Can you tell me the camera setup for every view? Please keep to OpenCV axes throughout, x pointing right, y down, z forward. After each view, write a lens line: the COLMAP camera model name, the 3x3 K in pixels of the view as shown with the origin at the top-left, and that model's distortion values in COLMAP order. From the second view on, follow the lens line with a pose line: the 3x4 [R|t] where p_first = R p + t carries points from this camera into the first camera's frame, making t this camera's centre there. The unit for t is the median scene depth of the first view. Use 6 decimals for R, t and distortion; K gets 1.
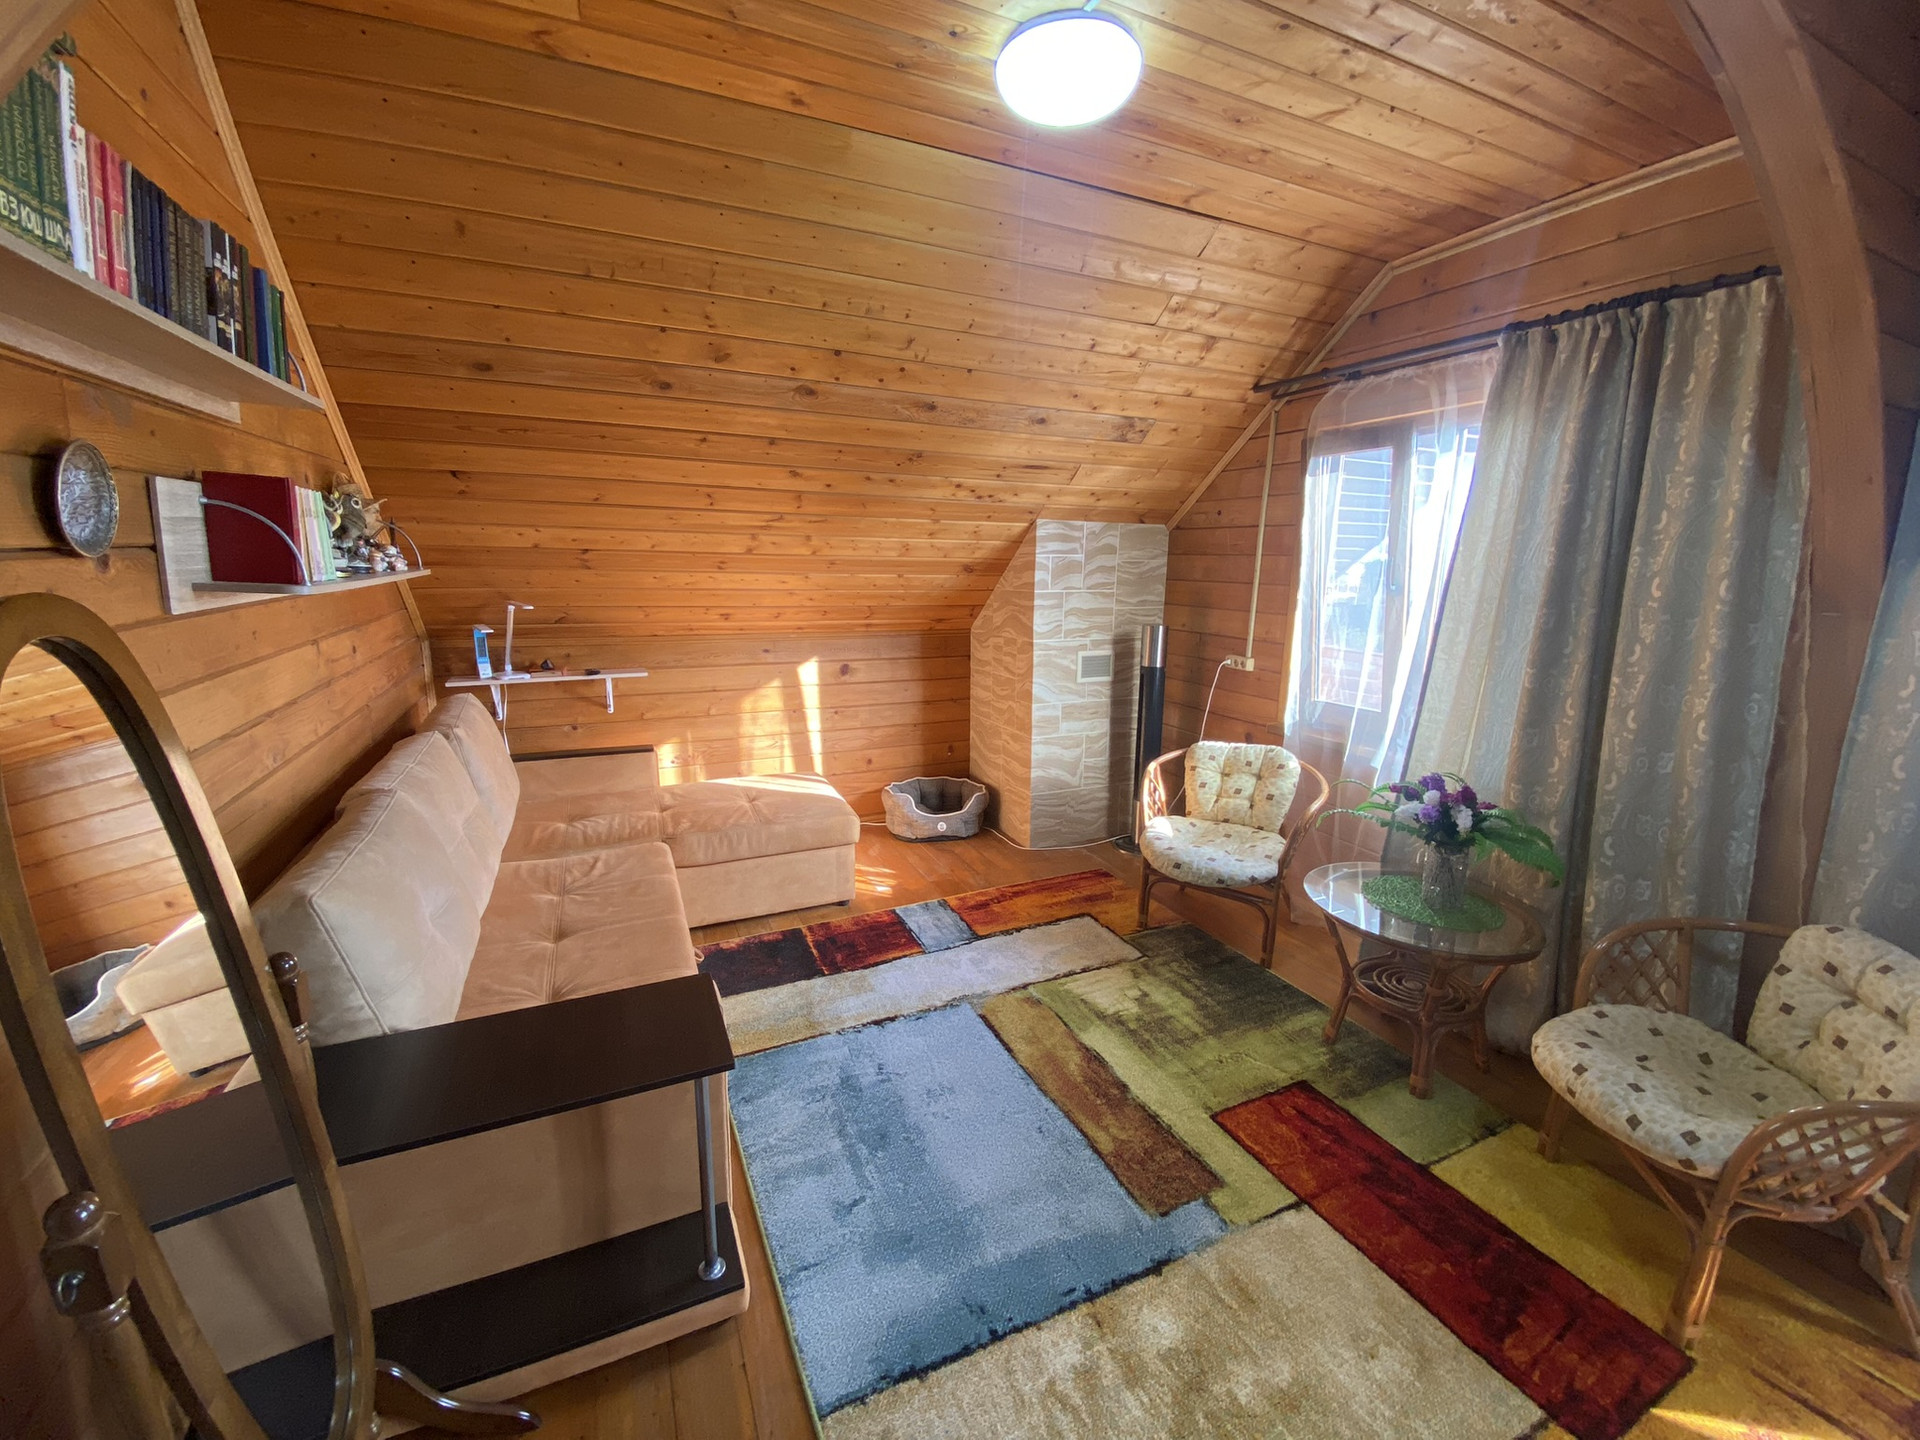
lens RADIAL K [[774.5, 0, 958.7], [0, 774.5, 723.2], [0, 0, 1]] dist [0.003303, -0.012320]
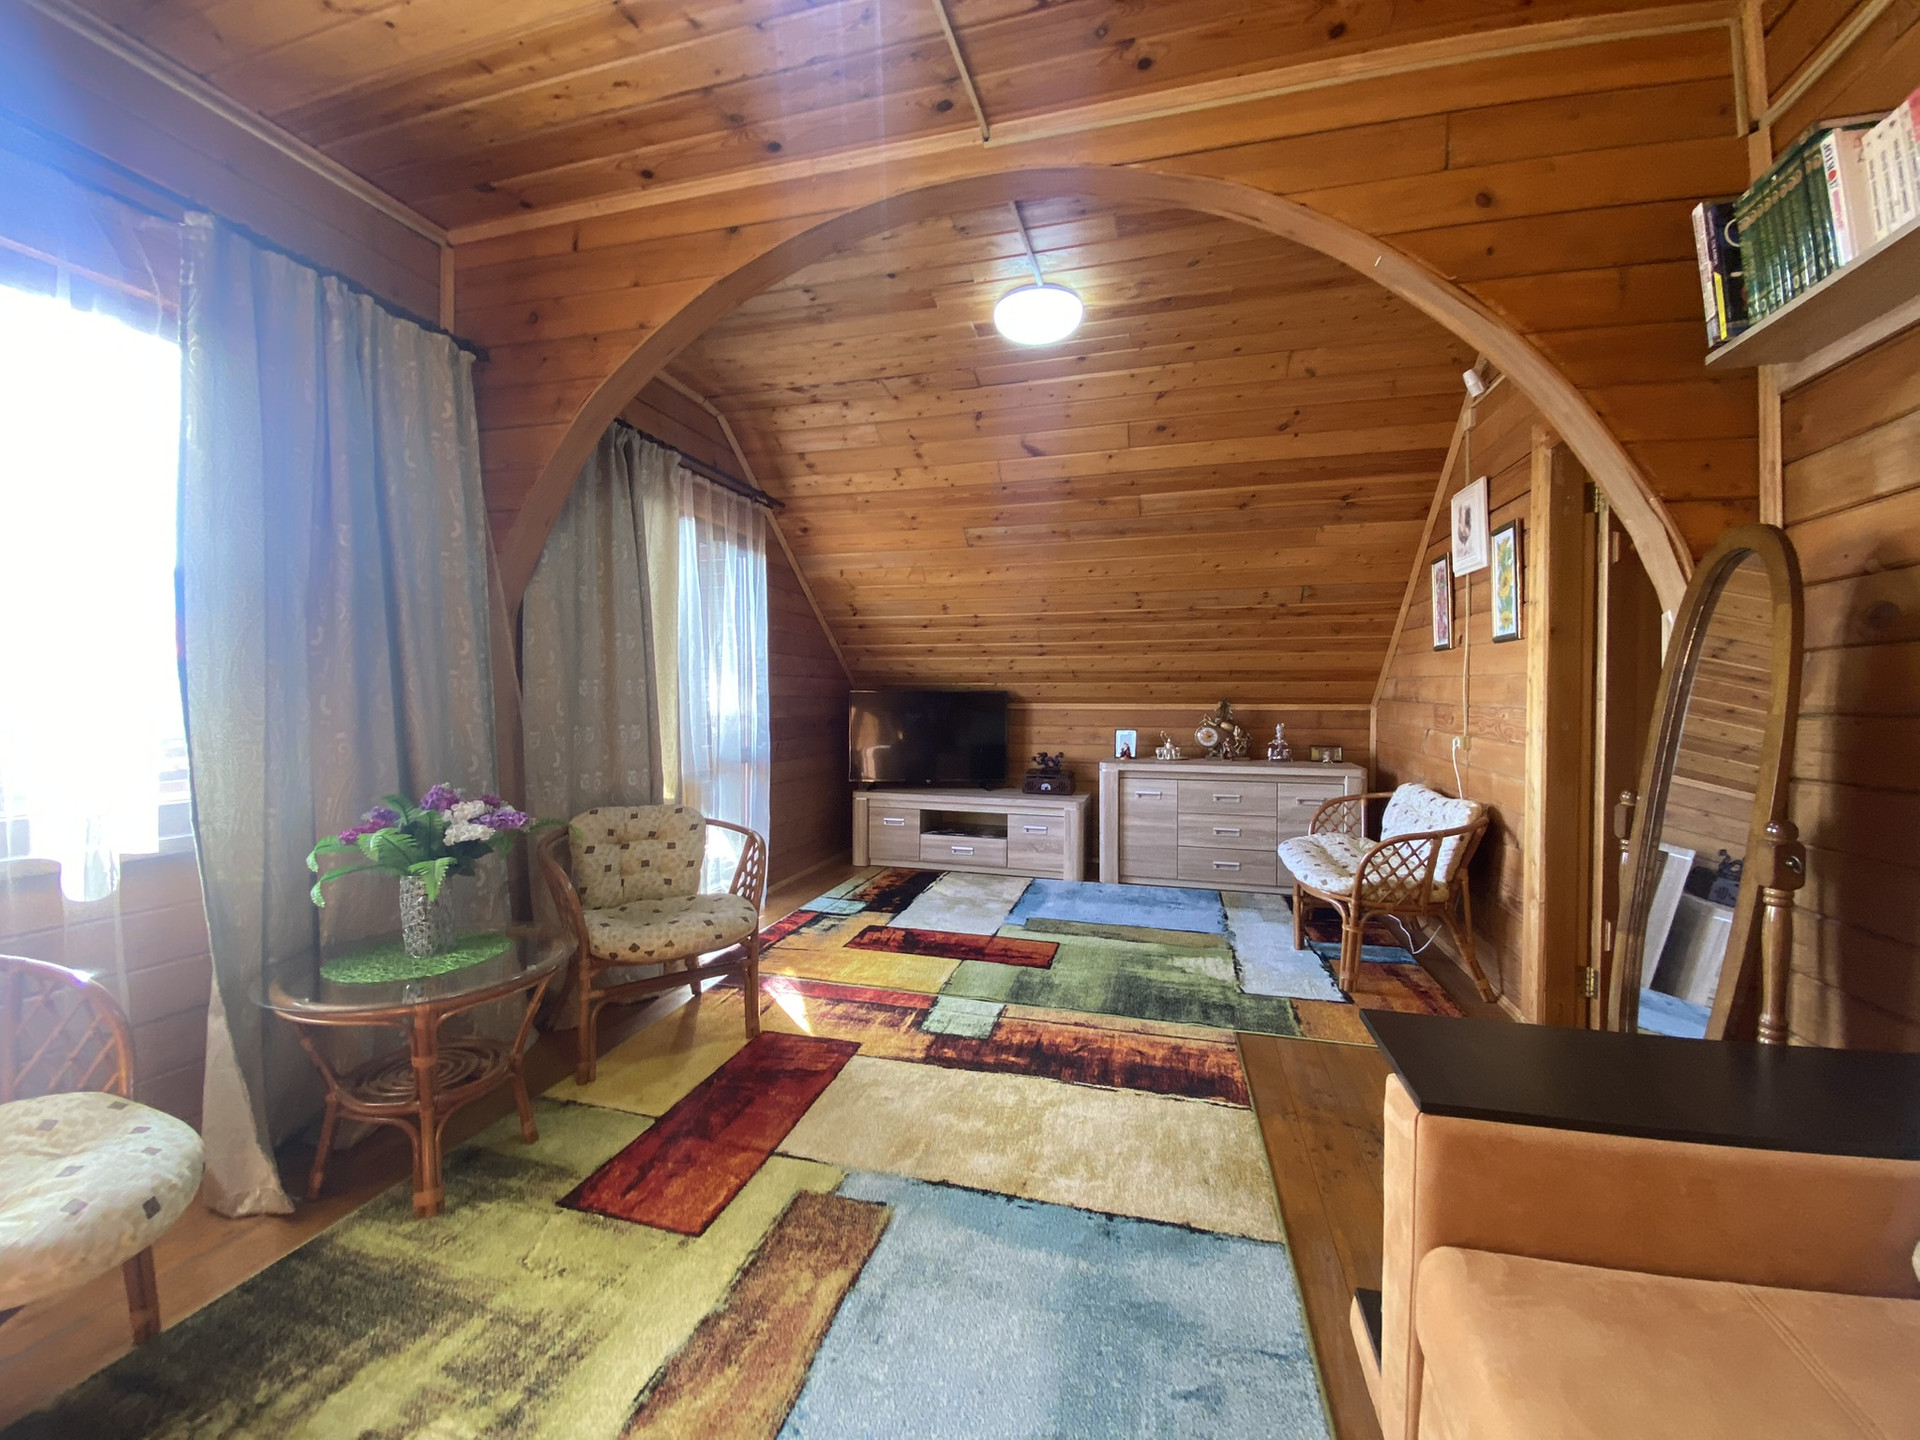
lens RADIAL K [[774.5, 0, 956.1], [0, 774.5, 719.2], [0, 0, 1]] dist [0.003303, -0.012320]
pose [[-0.765762, -0.033290, 0.642262, -0.362289], [0.116587, 0.974927, 0.189538, -0.107661], [-0.632468, 0.220020, -0.742681, 1.383403]]
